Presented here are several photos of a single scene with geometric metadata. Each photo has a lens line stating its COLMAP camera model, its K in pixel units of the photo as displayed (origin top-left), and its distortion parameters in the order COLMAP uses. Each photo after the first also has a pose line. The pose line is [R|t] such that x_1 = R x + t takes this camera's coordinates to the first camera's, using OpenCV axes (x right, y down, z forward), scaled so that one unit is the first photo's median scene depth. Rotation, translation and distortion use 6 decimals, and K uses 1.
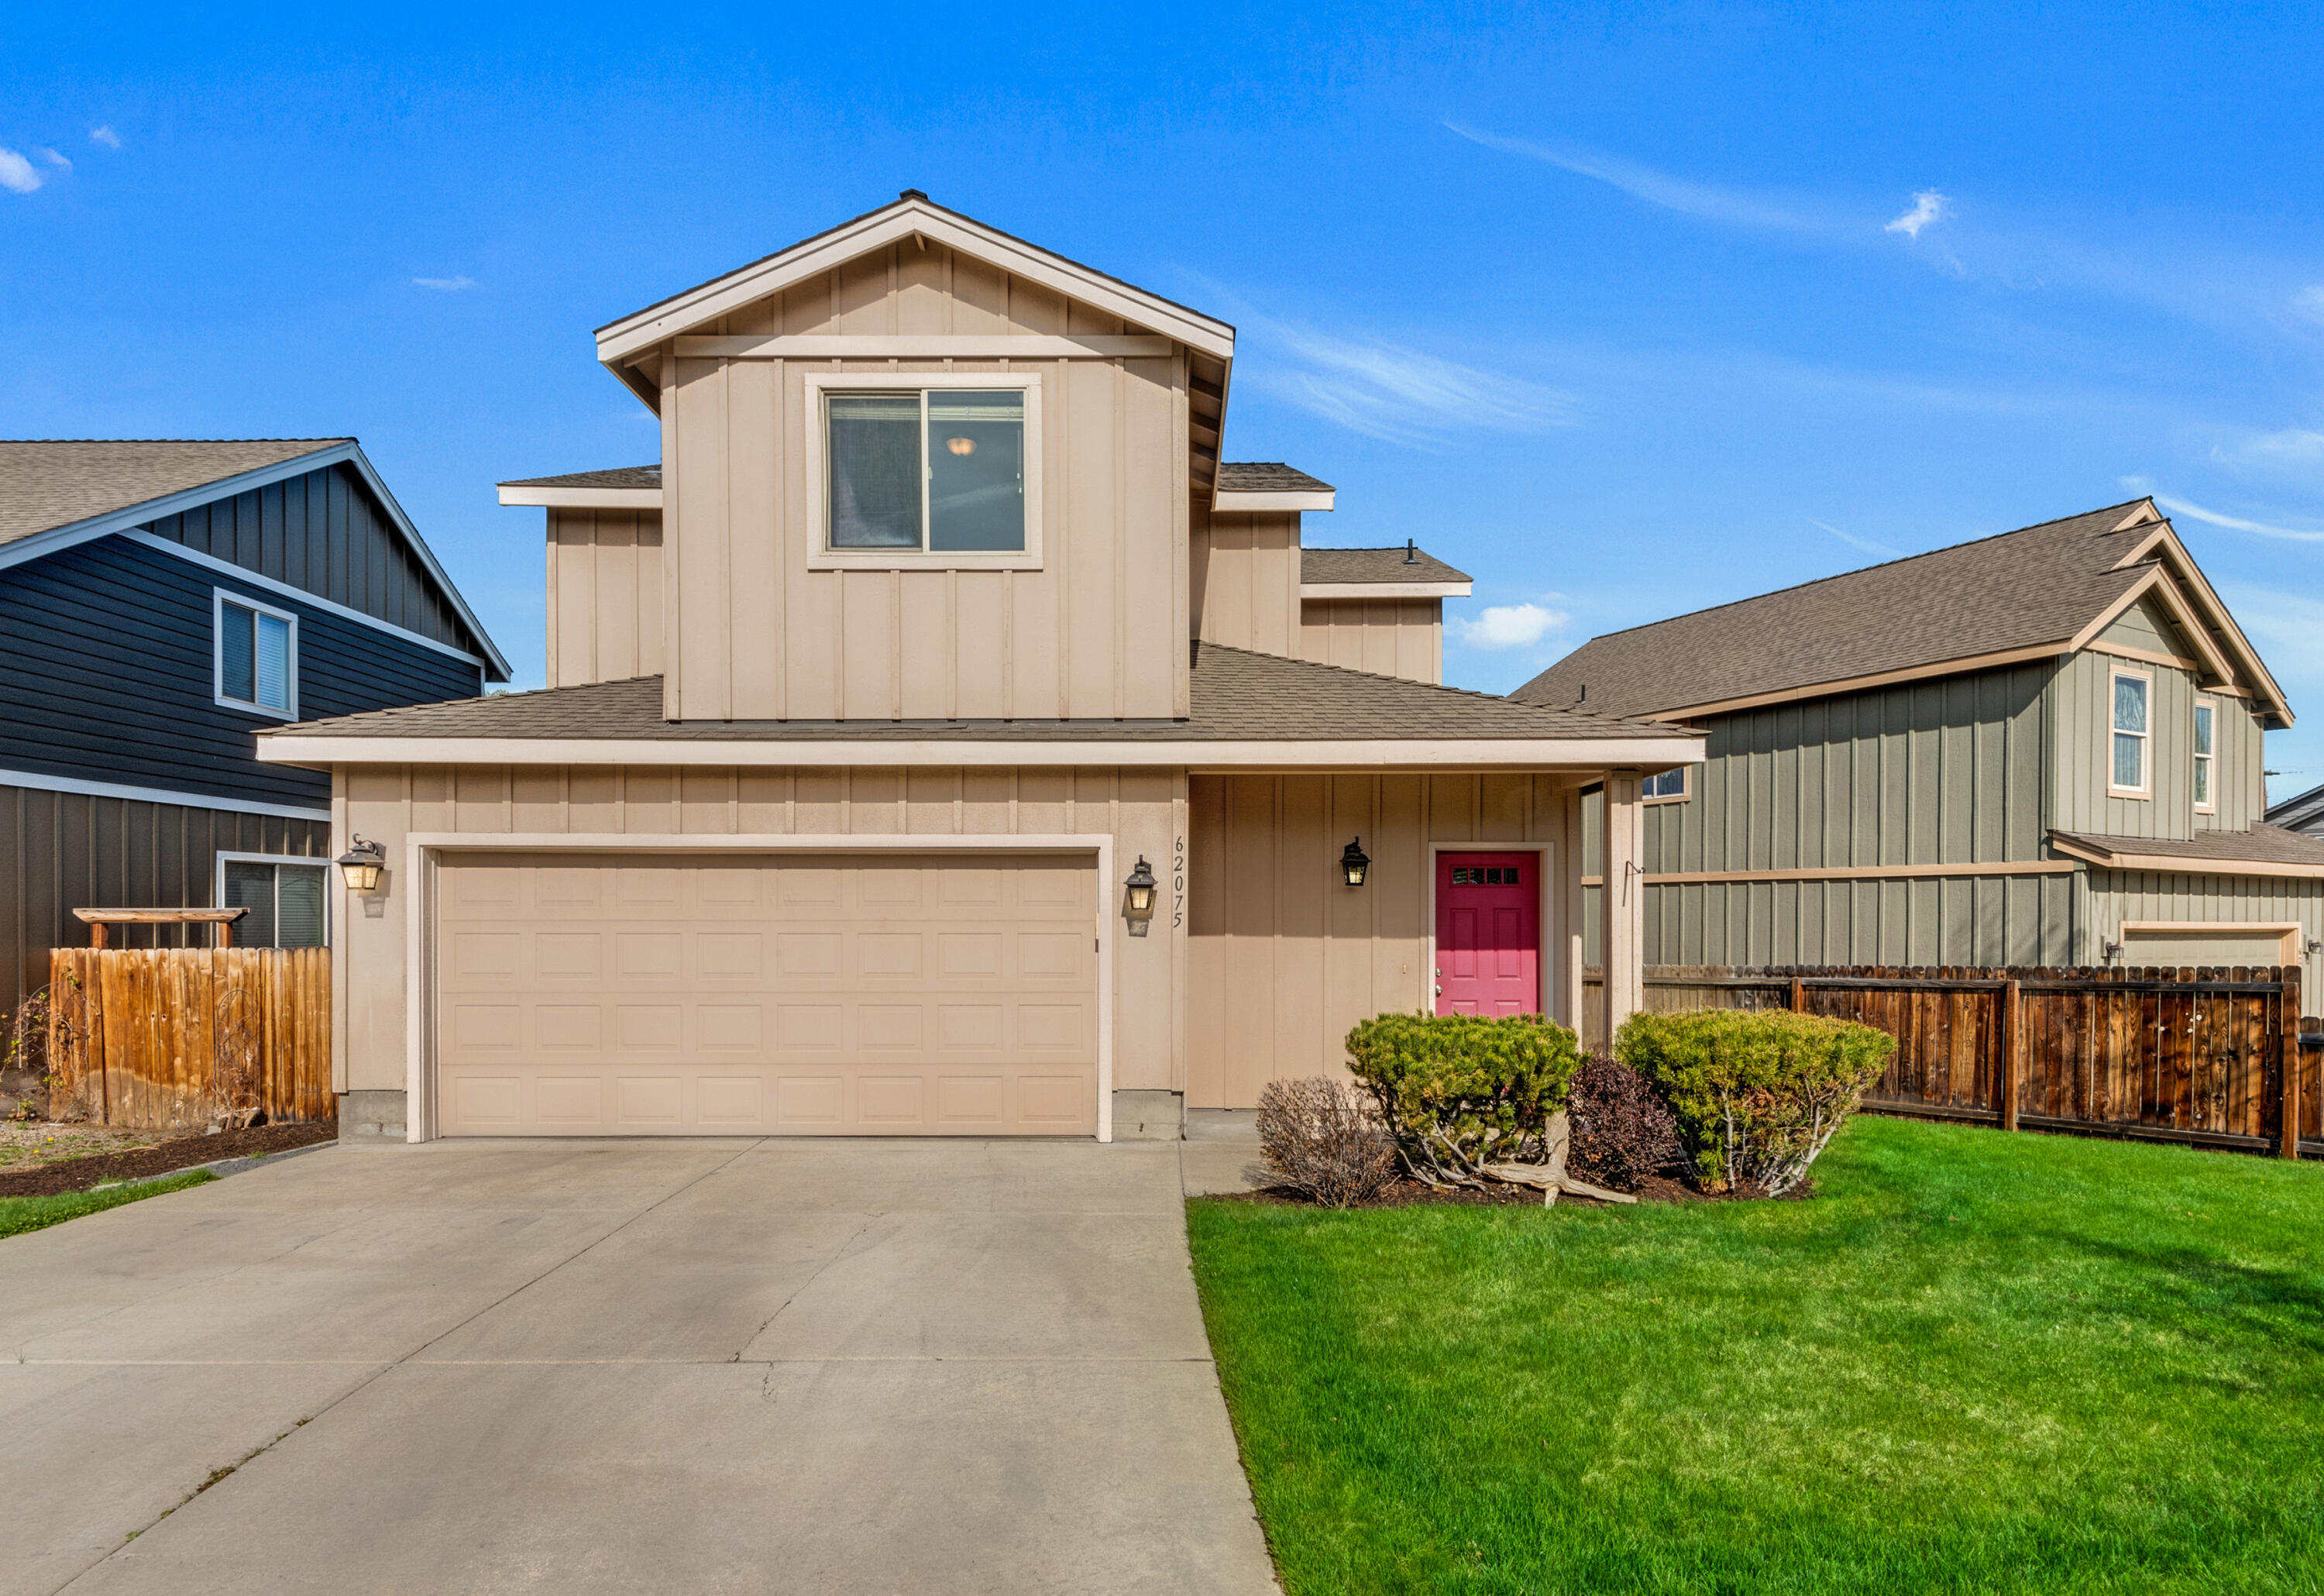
lens RADIAL K [[1225.2, 0, 1135.5], [0, 1225.2, 948.6], [0, 0, 1]] dist [0.000783, 0.000239]
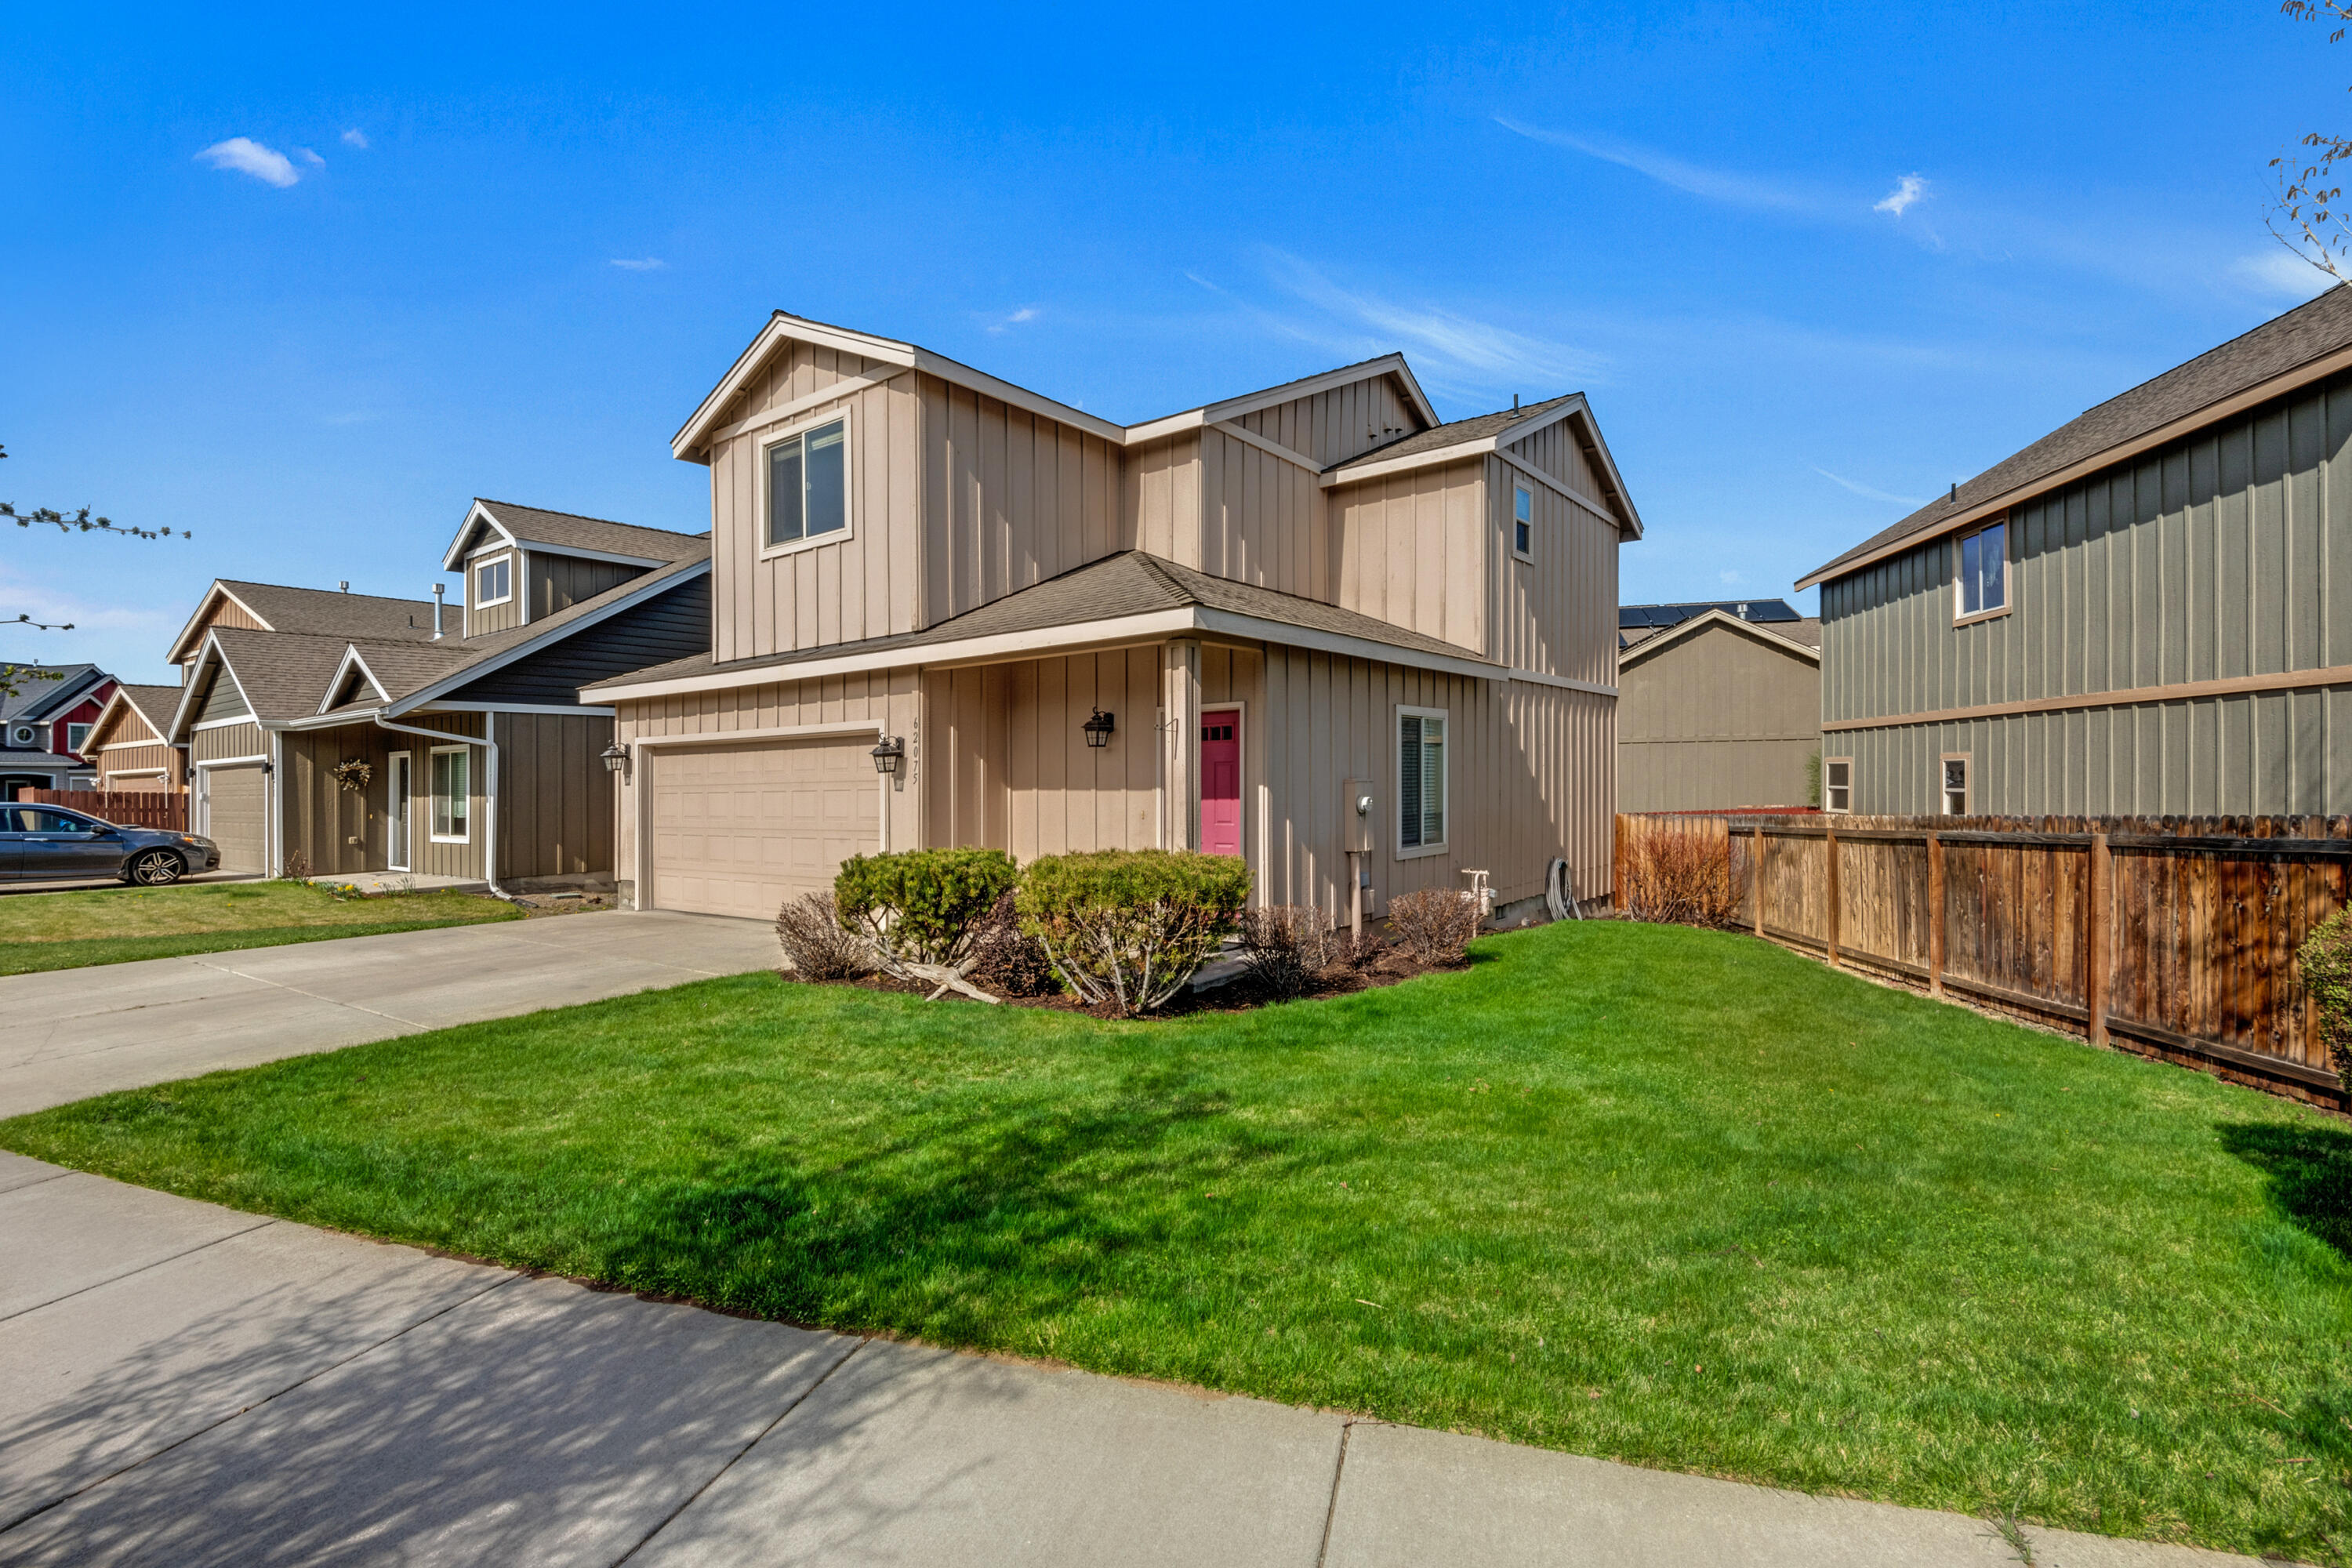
lens RADIAL K [[1085.4, 0, 1177.9], [0, 1085.4, 786.4], [0, 0, 1]] dist [0.002911, -0.004244]
pose [[0.799450, -0.013660, -0.600578, 0.714505], [0.005257, 0.999862, -0.015744, 0.004395], [0.600710, 0.009430, 0.799411, 0.146757]]
